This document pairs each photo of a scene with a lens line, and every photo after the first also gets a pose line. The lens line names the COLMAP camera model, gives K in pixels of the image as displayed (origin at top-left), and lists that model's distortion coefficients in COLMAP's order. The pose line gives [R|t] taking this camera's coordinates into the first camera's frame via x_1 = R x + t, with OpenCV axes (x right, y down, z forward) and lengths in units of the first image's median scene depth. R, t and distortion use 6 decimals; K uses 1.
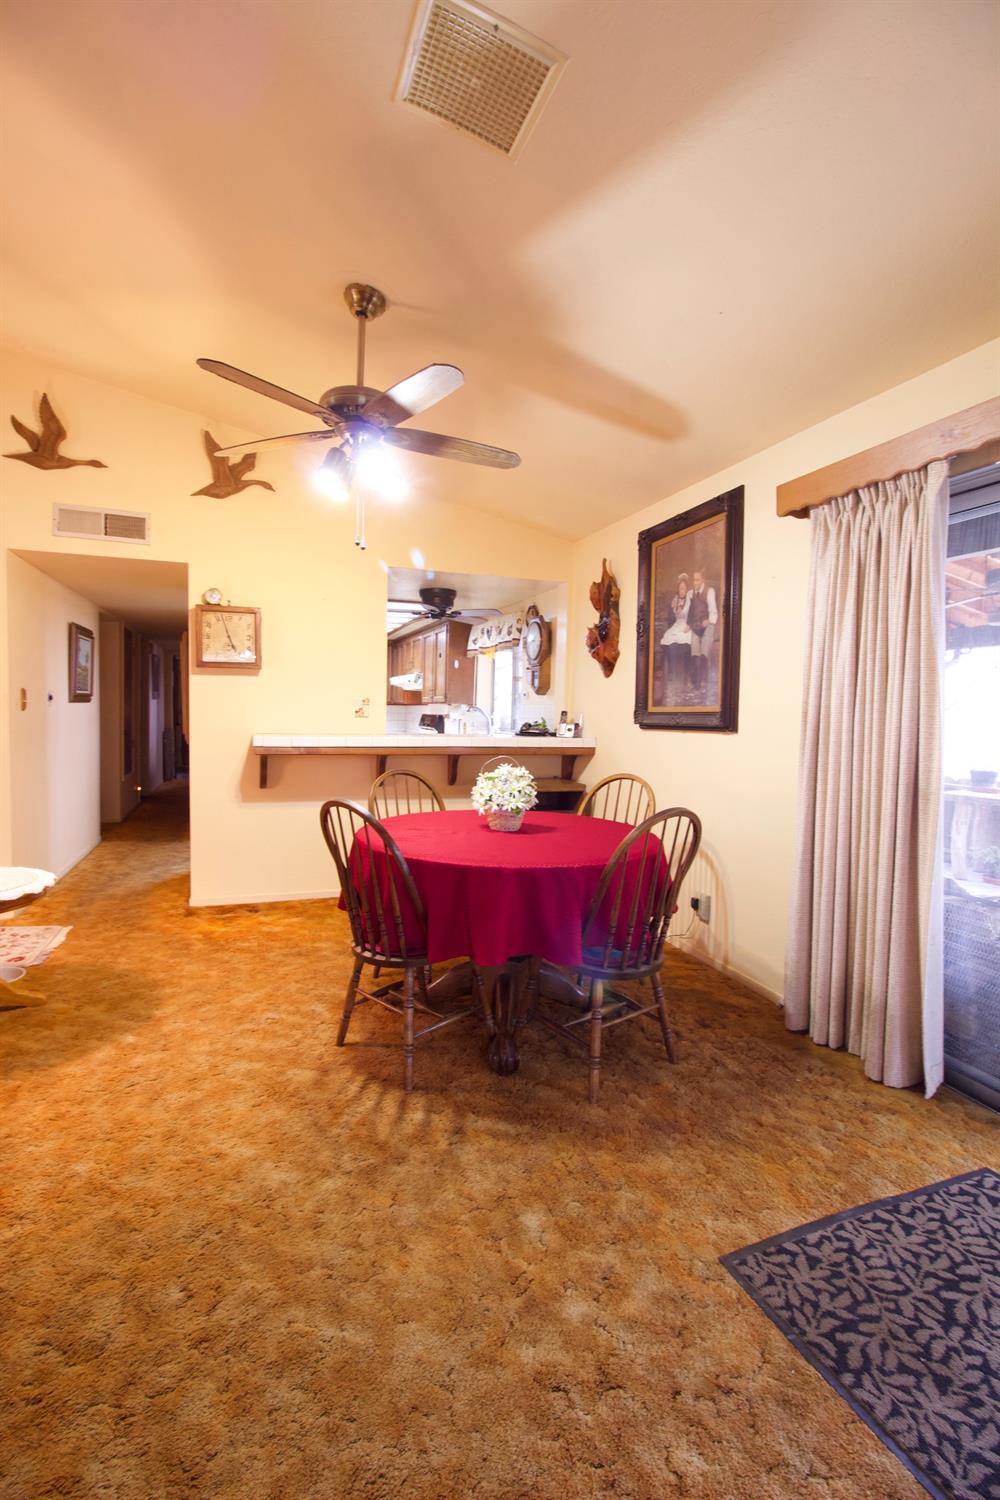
lens RADIAL K [[695.3, 0, 494.3], [0, 695.3, 748.4], [0, 0, 1]] dist [-0.008827, -0.008588]
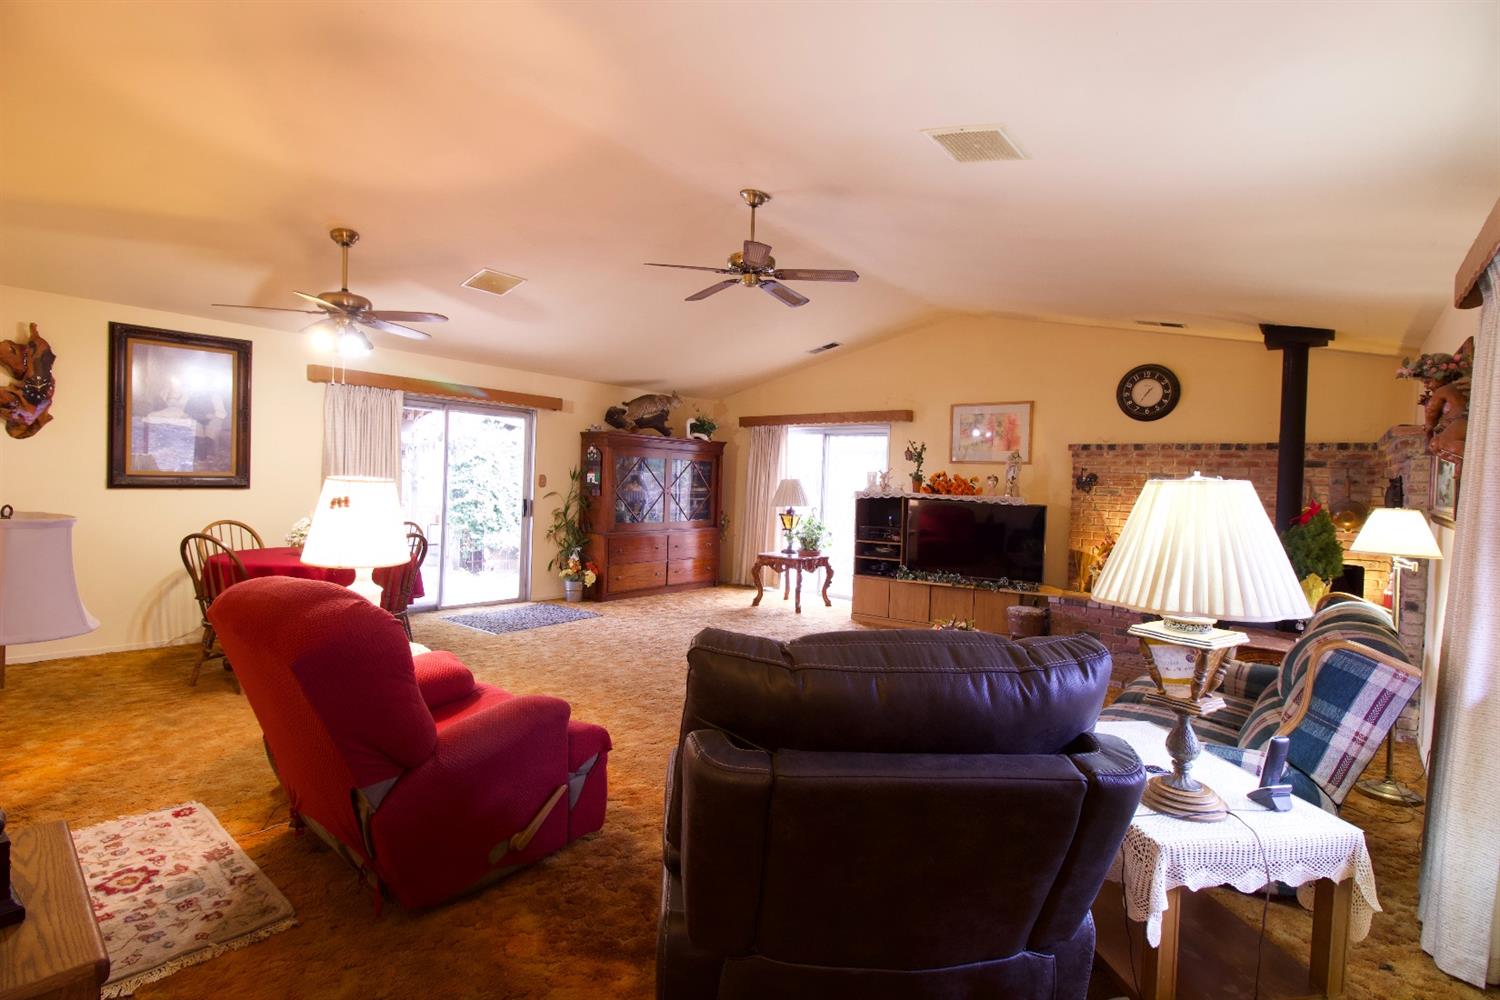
lens RADIAL K [[695.3, 0, 751.4], [0, 695.3, 494.8], [0, 0, 1]] dist [-0.008827, -0.008588]
pose [[-0.513025, -0.056599, 0.856506, -2.310423], [0.000330, 0.997811, 0.066134, -0.160941], [-0.858374, 0.034211, -0.511883, 1.122236]]
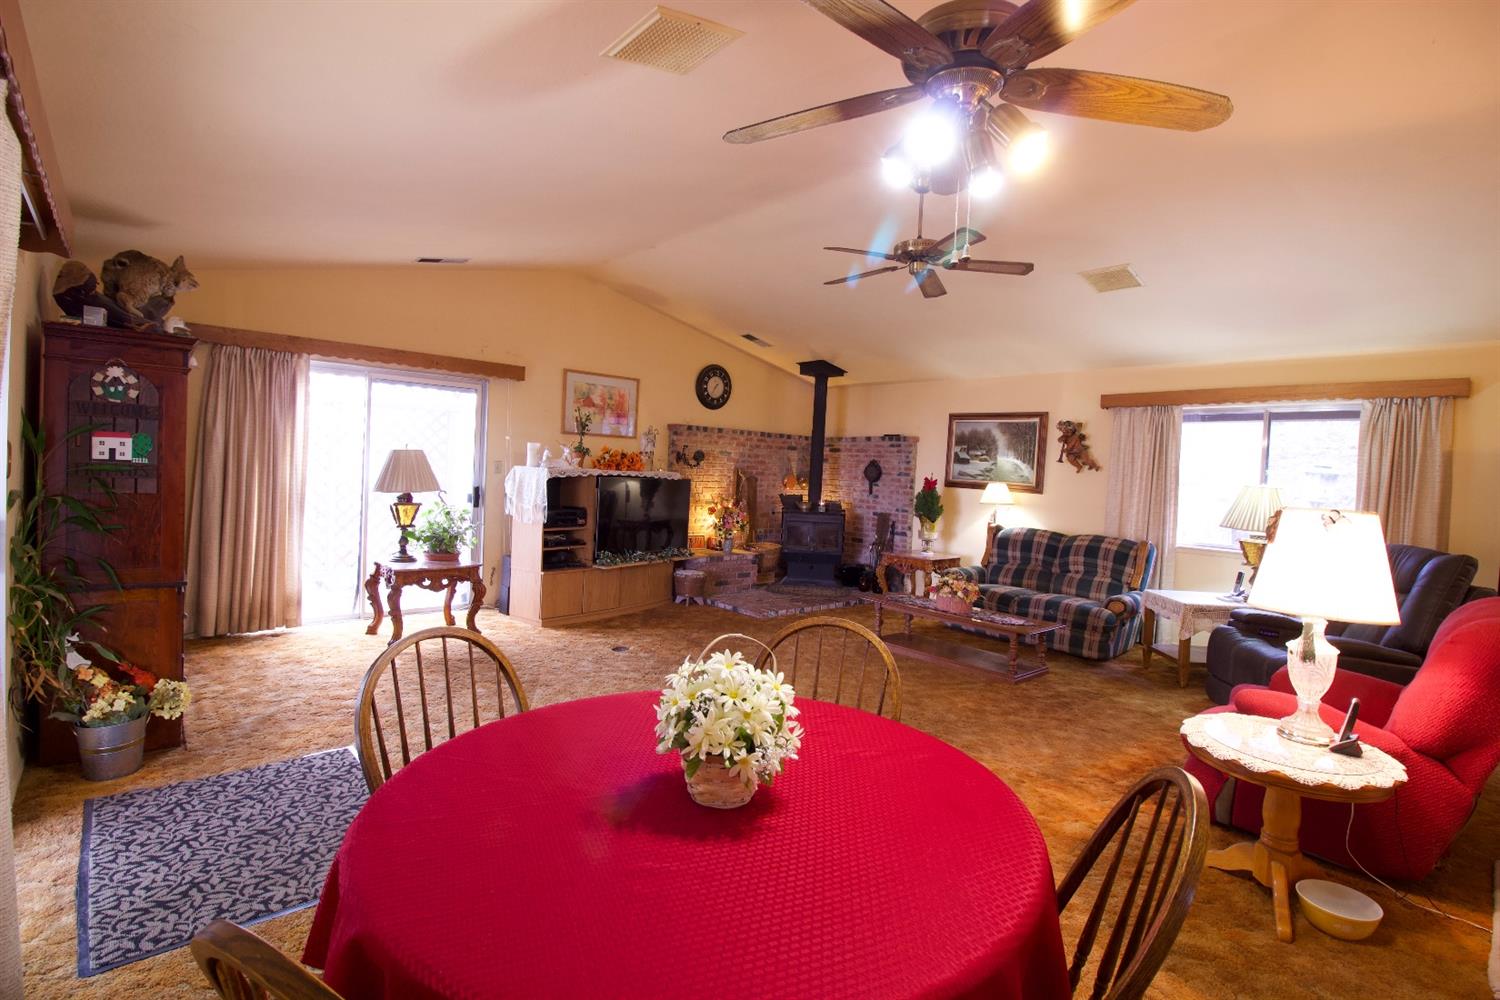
lens RADIAL K [[695.3, 0, 753.8], [0, 695.3, 500.8], [0, 0, 1]] dist [-0.008827, -0.008588]
pose [[-0.922498, -0.044075, -0.383478, 0.176963], [-0.083325, 0.992775, 0.086343, -0.134710], [0.376901, 0.111605, -0.919505, 1.660652]]
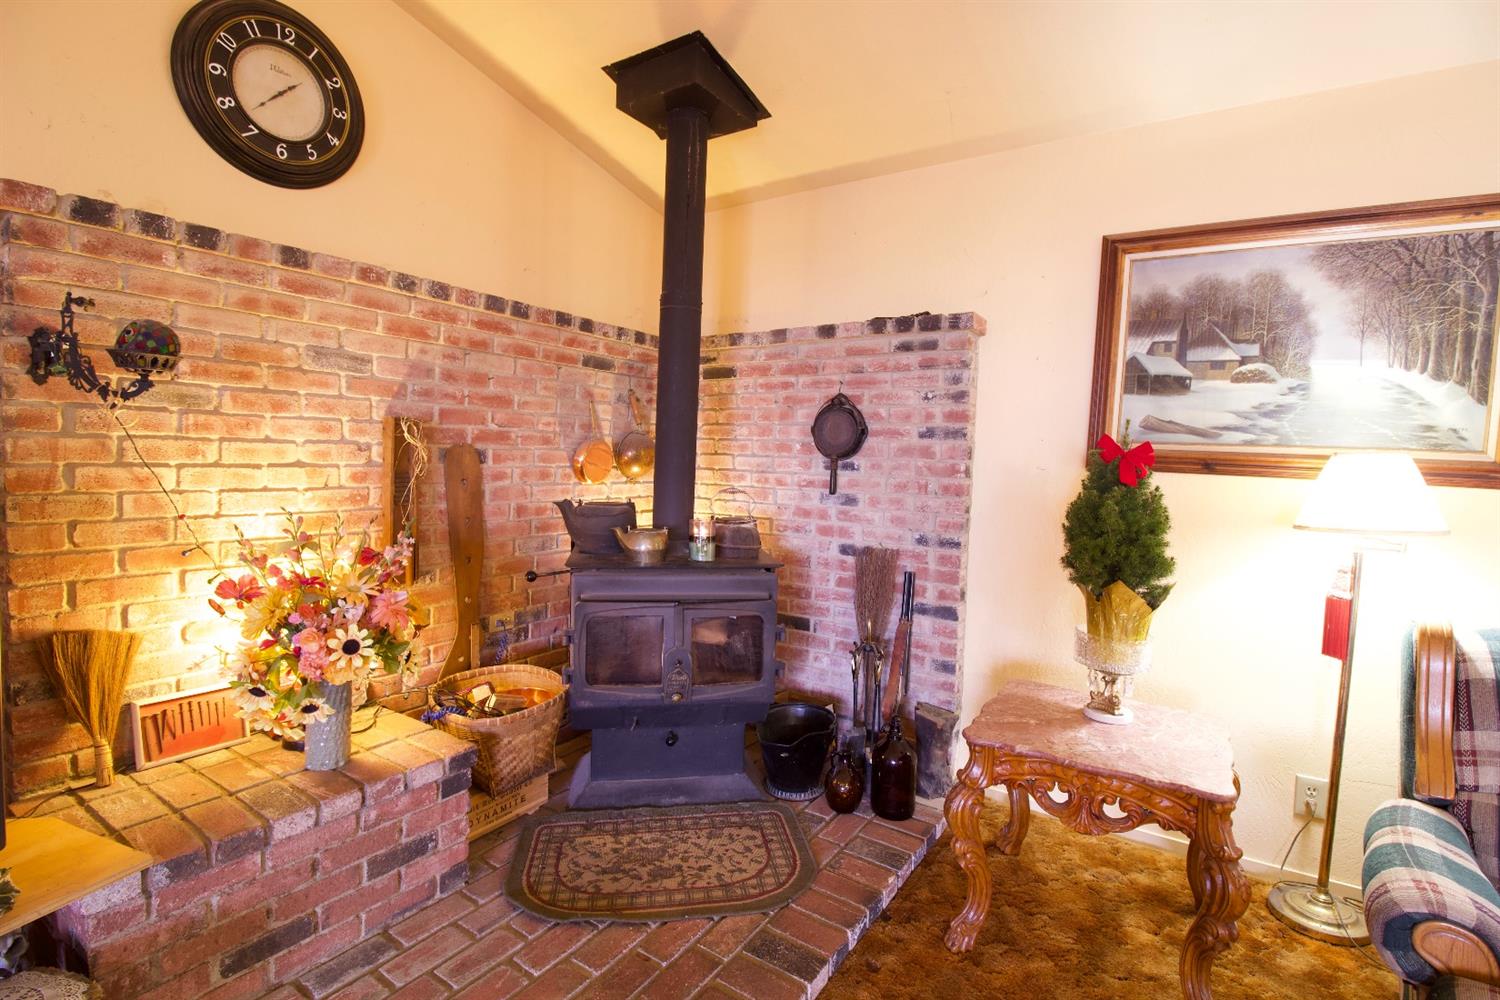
lens RADIAL K [[695.3, 0, 754.9], [0, 695.3, 492.1], [0, 0, 1]] dist [-0.008827, -0.008588]
pose [[-0.791870, -0.013968, -0.610530, -0.823804], [-0.079278, 0.993630, 0.080093, -0.007969], [0.605522, 0.111825, -0.787933, -0.395740]]
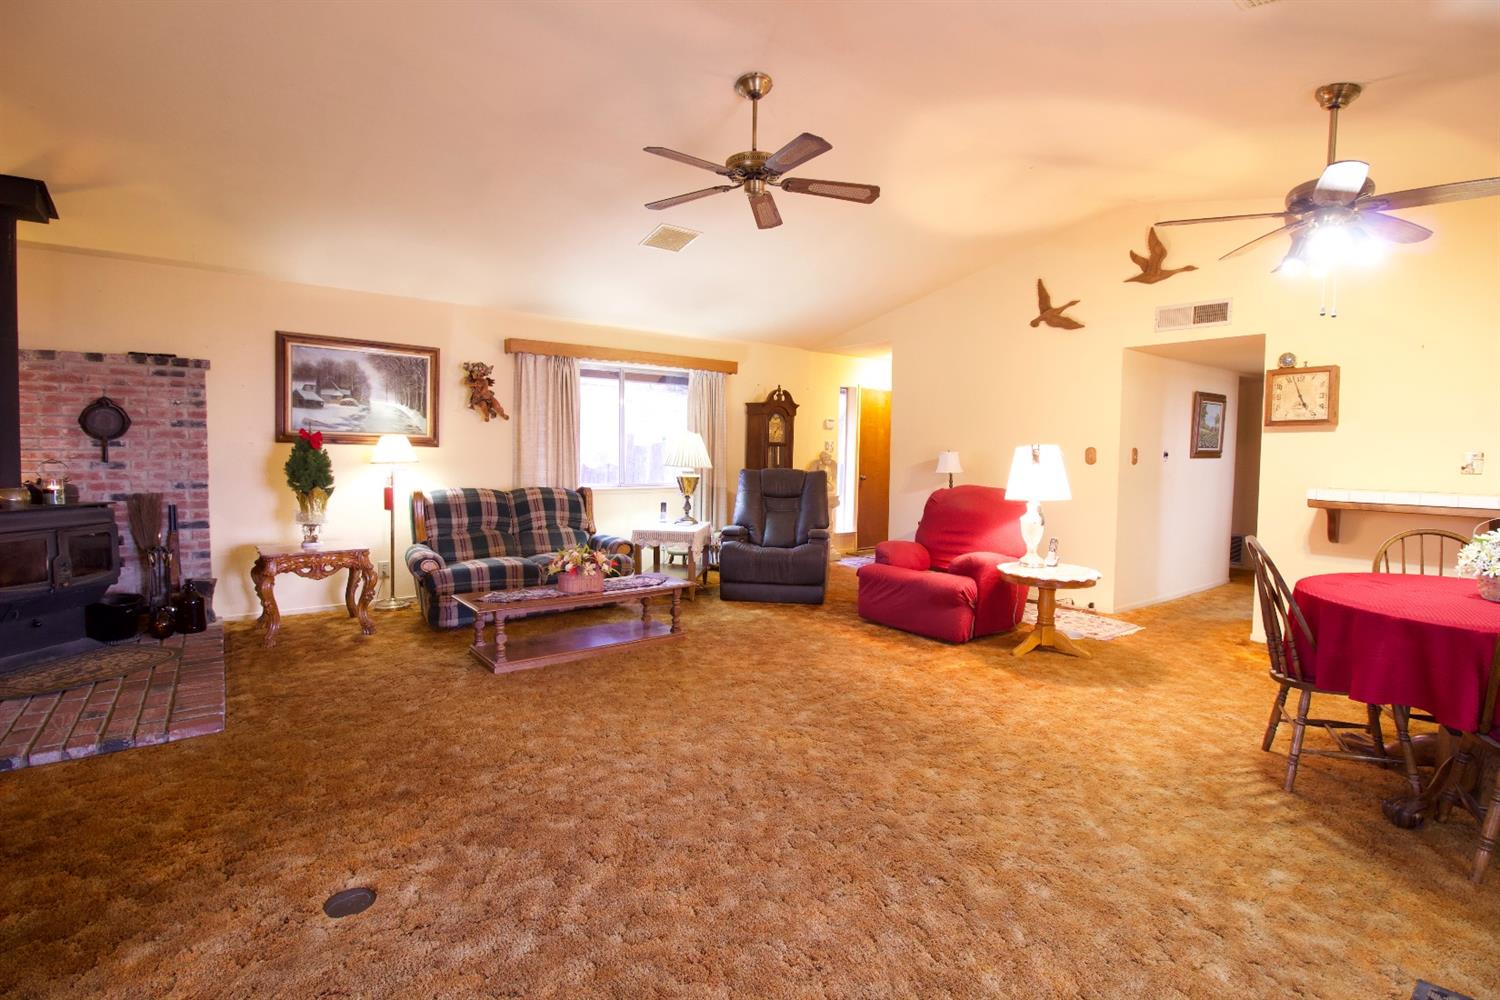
lens RADIAL K [[695.3, 0, 755.9], [0, 695.3, 496.3], [0, 0, 1]] dist [-0.008827, -0.008588]
pose [[0.321628, 0.046498, -0.945724, 0.589415], [-0.057911, 0.997890, 0.029368, 0.017025], [0.945094, 0.045322, 0.323642, -0.209570]]
